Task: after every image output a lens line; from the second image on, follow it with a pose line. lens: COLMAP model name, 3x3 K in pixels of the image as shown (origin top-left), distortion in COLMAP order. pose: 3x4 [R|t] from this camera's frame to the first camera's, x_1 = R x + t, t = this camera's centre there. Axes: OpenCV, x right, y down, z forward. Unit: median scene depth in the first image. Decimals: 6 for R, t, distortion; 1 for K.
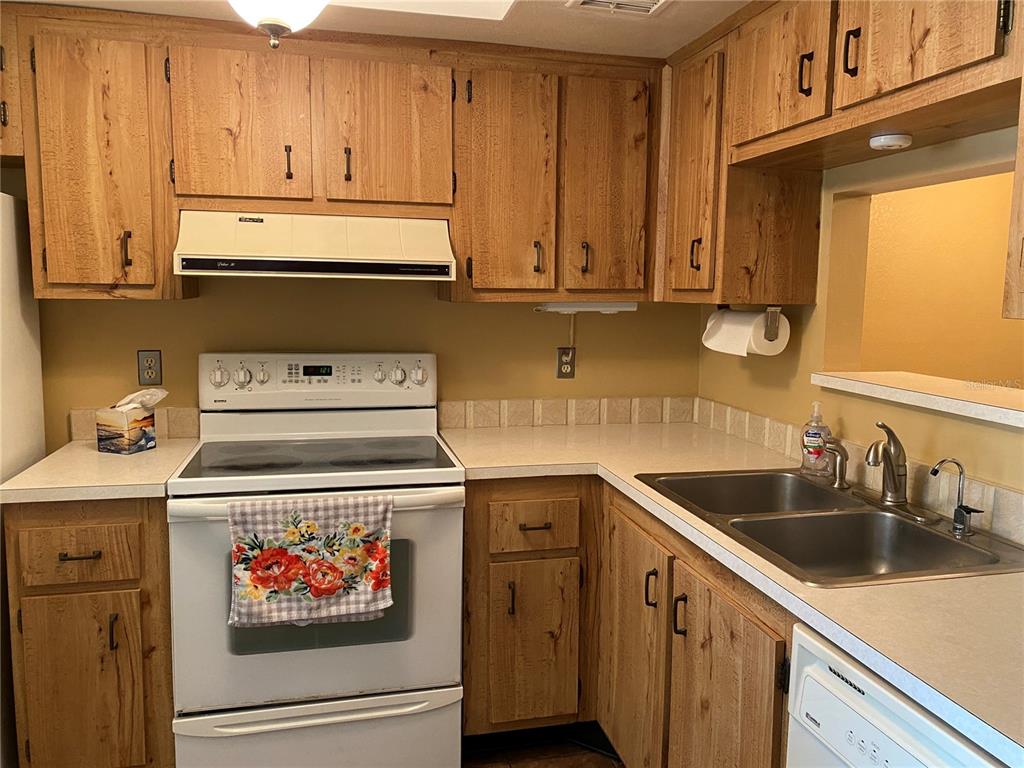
lens RADIAL K [[773.3, 0, 527.3], [0, 773.3, 376.9], [0, 0, 1]] dist [0.011693, -0.029599]
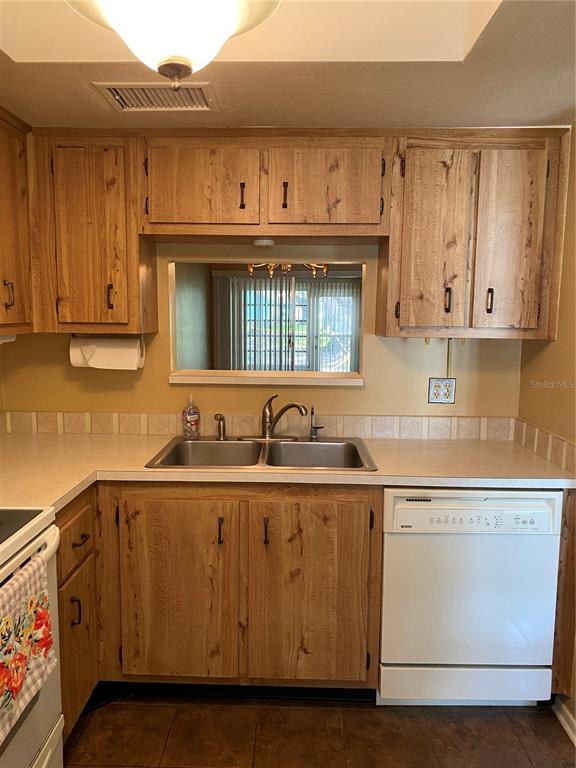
lens RADIAL K [[580.0, 0, 280.8], [0, 580.0, 380.6], [0, 0, 1]] dist [0.011693, -0.029599]
pose [[0.280616, -0.122729, 0.951941, -0.679551], [0.103669, 0.989865, 0.097059, -0.085305], [-0.954205, 0.071450, 0.290495, 0.461446]]
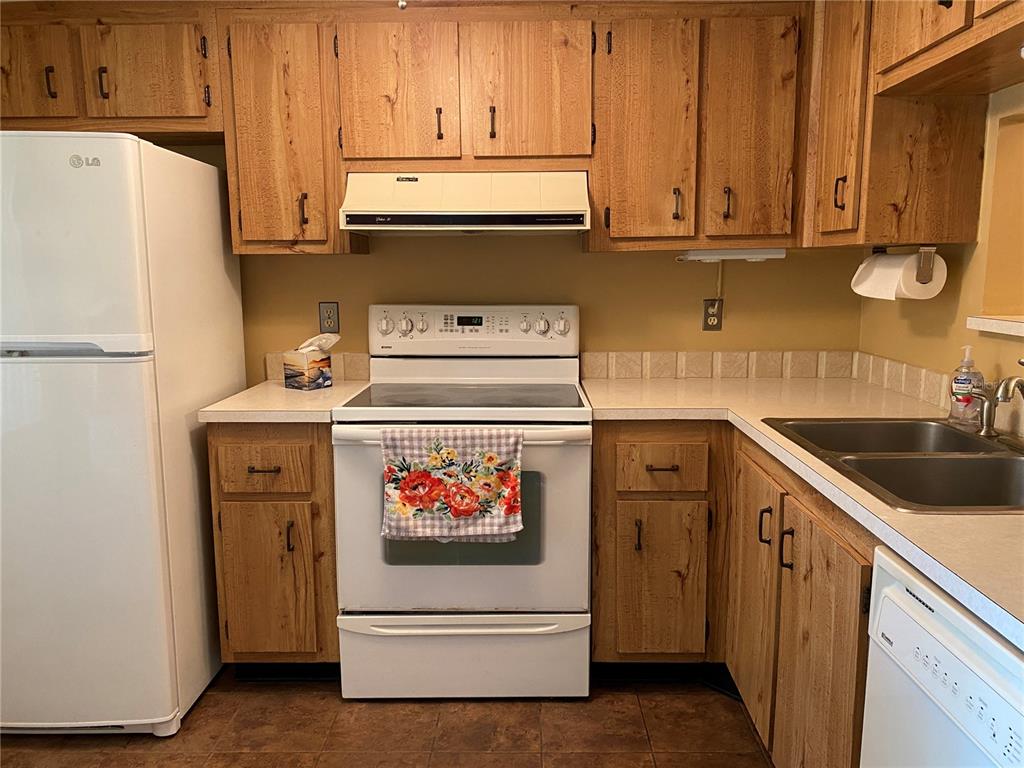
lens RADIAL K [[773.3, 0, 524.6], [0, 773.3, 388.8], [0, 0, 1]] dist [0.011693, -0.029599]
pose [[0.967535, 0.019906, -0.251951, 0.090258], [-0.009131, 0.998996, 0.043867, 0.046354], [0.252571, -0.040143, 0.966745, -0.033951]]
